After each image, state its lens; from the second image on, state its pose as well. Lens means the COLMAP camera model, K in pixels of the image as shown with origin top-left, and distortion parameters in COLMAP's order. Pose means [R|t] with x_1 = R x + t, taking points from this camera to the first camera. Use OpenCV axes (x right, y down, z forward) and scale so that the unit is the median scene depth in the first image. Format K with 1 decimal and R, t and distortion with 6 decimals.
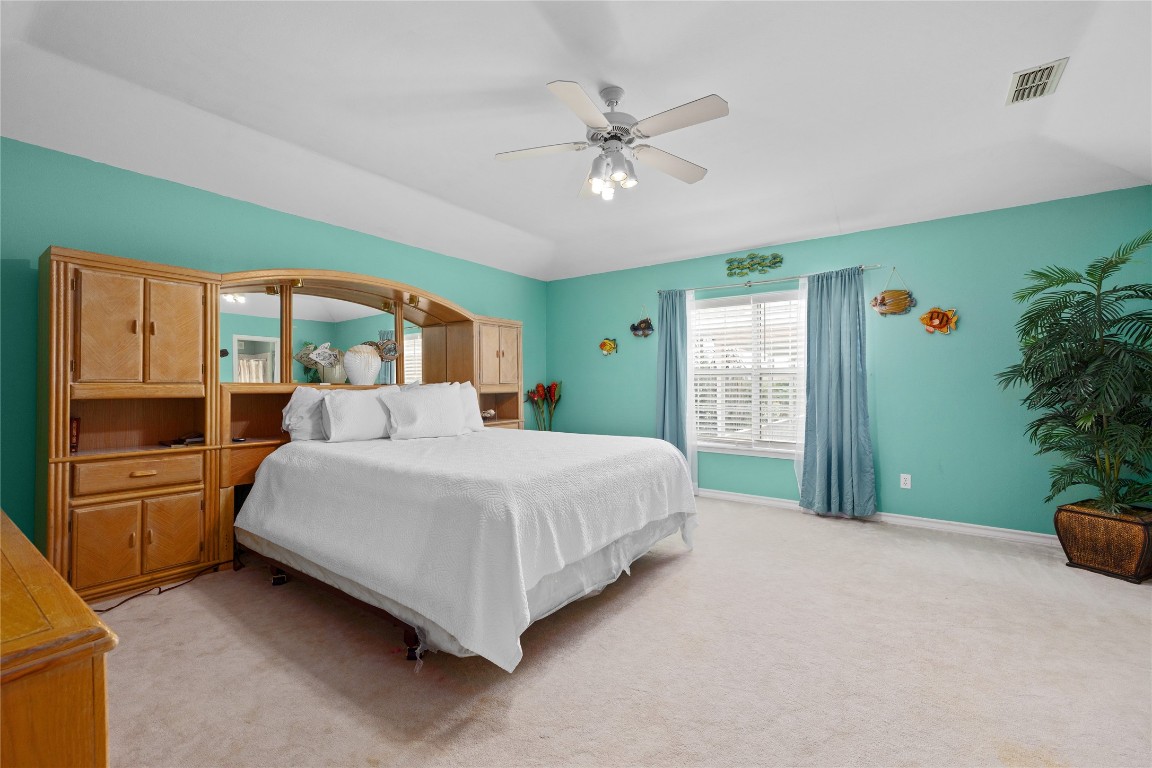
lens RADIAL K [[485.0, 0, 572.2], [0, 485.0, 383.9], [0, 0, 1]] dist [0.002210, 0.000995]
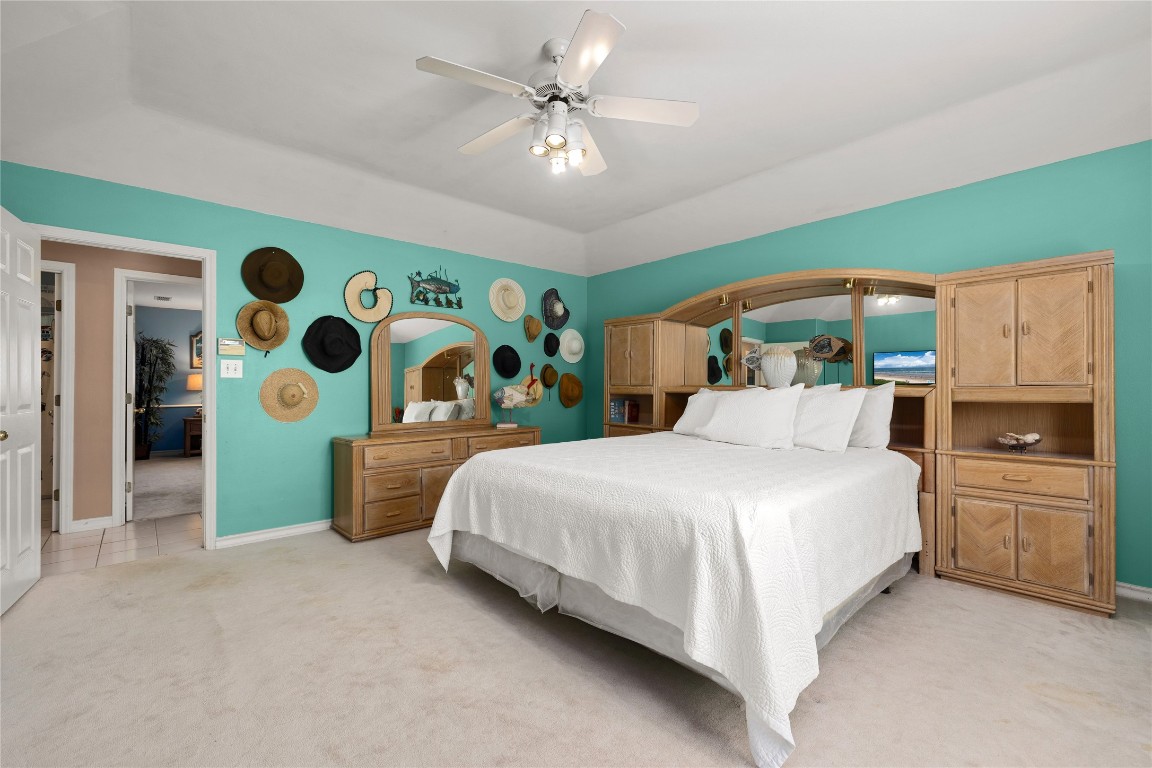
lens RADIAL K [[485.0, 0, 572.2], [0, 485.0, 383.9], [0, 0, 1]] dist [0.002210, 0.000995]
pose [[-0.208966, -0.006136, -0.977904, 0.496406], [0.000753, 0.999979, -0.006436, 0.001787], [0.977923, -0.002082, -0.208957, 0.653131]]
